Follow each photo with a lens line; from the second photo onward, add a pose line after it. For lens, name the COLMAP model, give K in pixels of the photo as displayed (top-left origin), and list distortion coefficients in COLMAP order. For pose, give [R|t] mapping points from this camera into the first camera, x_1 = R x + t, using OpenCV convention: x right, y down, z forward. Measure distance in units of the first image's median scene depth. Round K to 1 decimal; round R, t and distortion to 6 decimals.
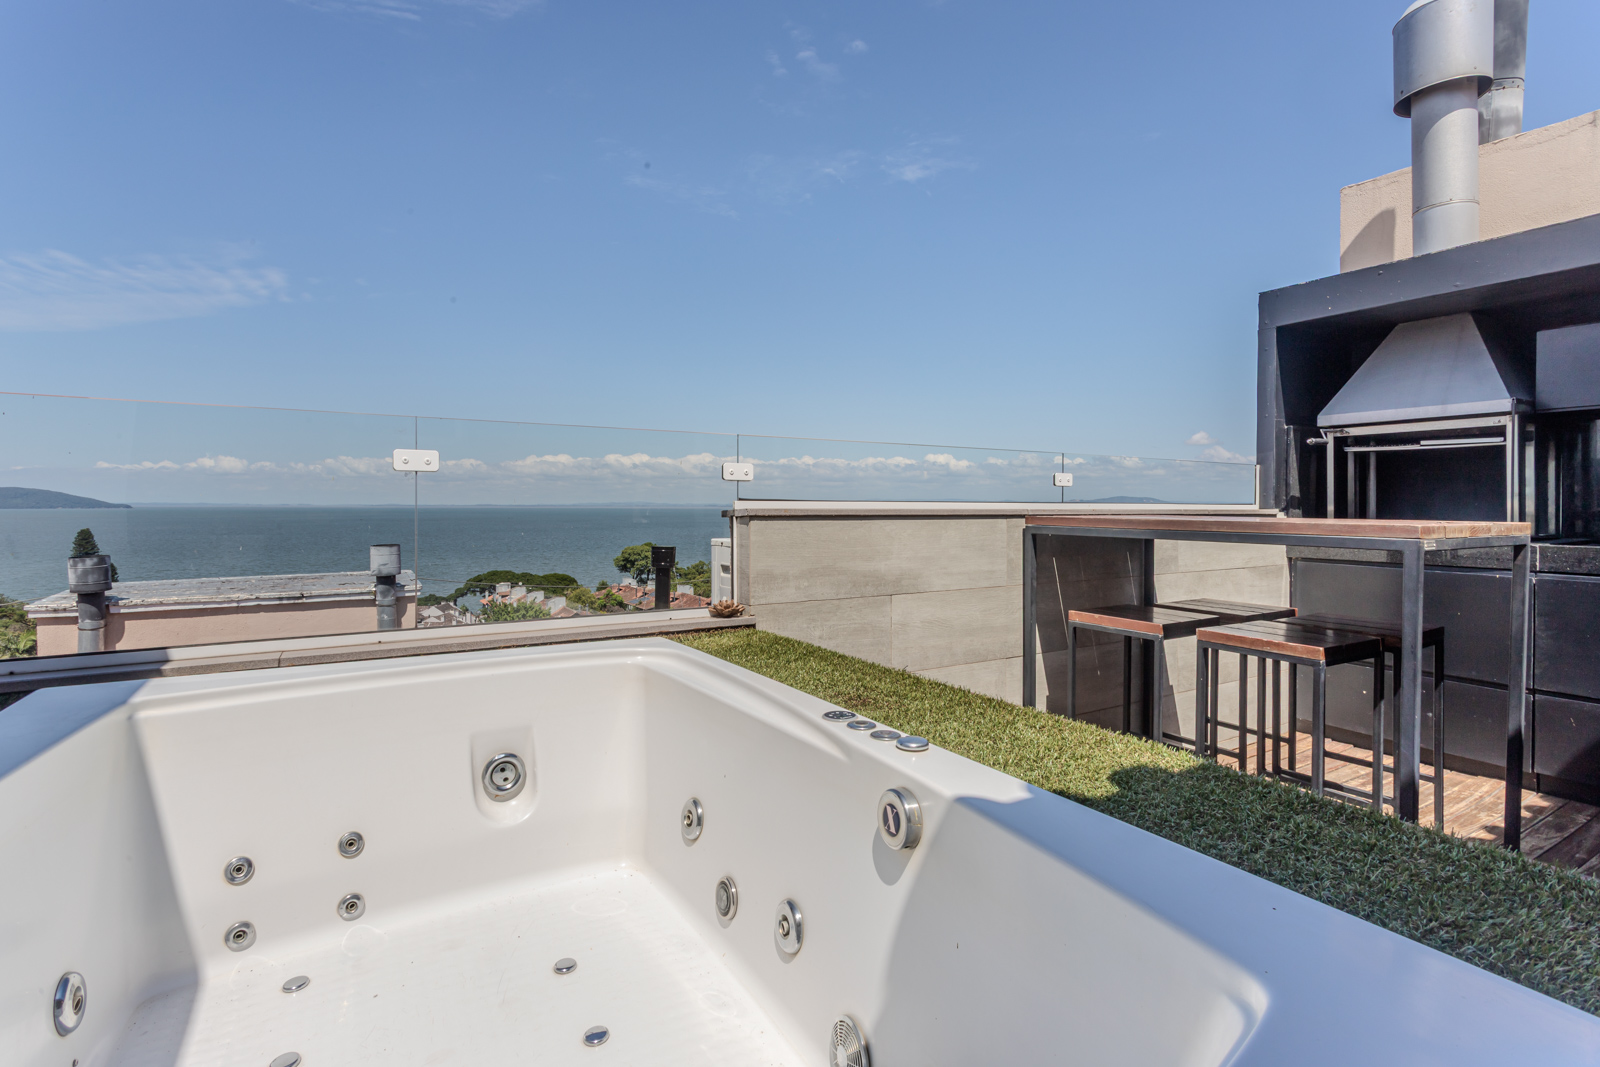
lens RADIAL K [[767.9, 0, 790.7], [0, 767.9, 511.7], [0, 0, 1]] dist [-0.002191, 0.002324]
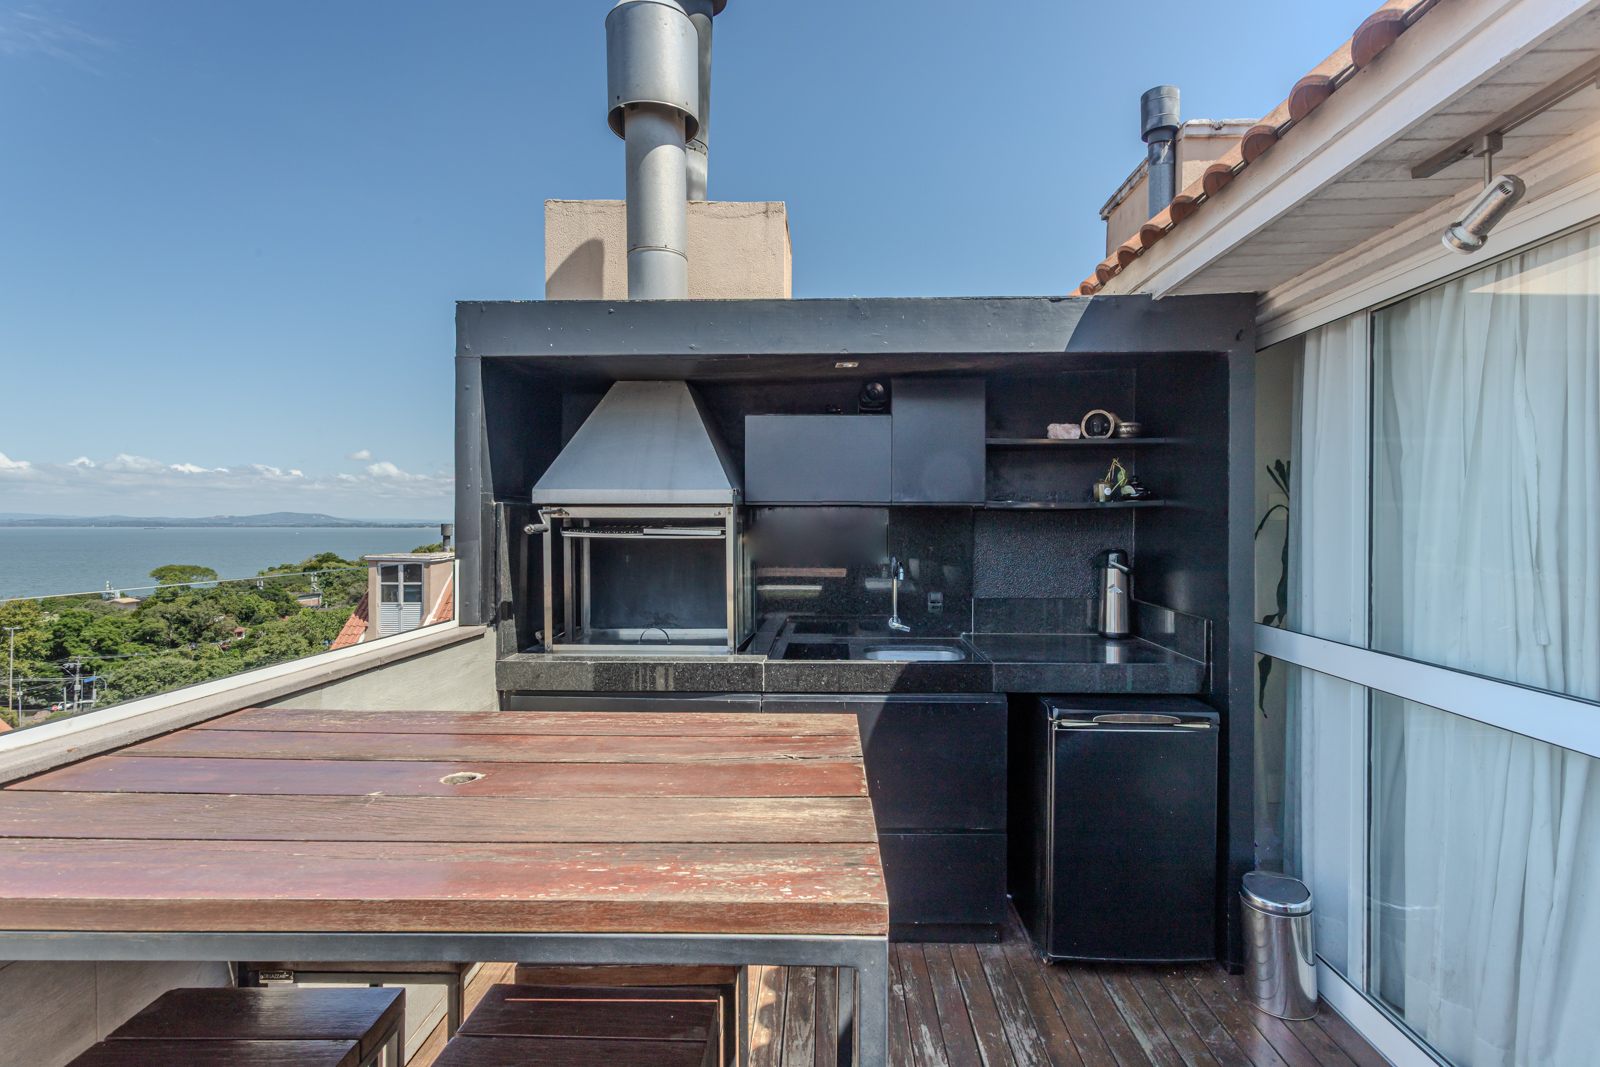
lens RADIAL K [[767.9, 0, 821.3], [0, 767.9, 524.8], [0, 0, 1]] dist [-0.002191, 0.002324]
pose [[0.525382, -0.003355, 0.850860, 0.211178], [0.007811, 0.999969, -0.000880, -0.089156], [-0.850831, 0.007108, 0.525392, 0.385917]]
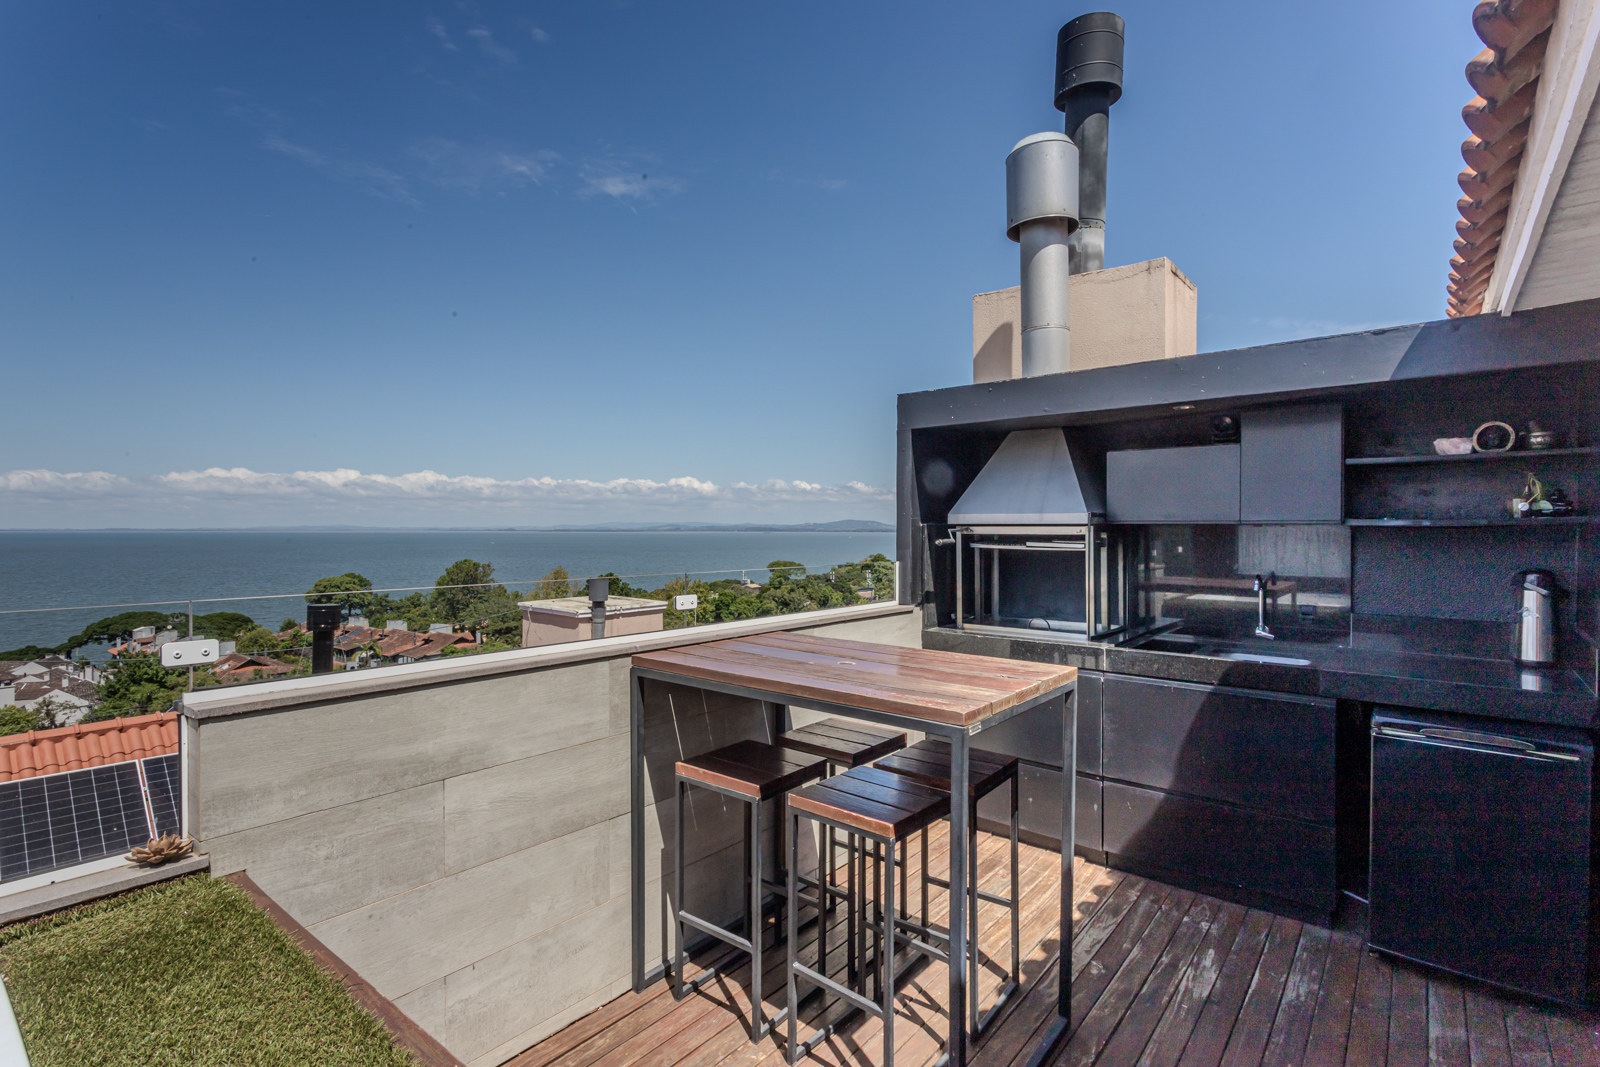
lens RADIAL K [[767.9, 0, 801.7], [0, 767.9, 531.5], [0, 0, 1]] dist [-0.002191, 0.002324]
pose [[0.941561, -0.002708, 0.336831, 0.143394], [0.004279, 0.999983, -0.003922, -0.099148], [-0.336815, 0.005134, 0.941557, 0.074216]]
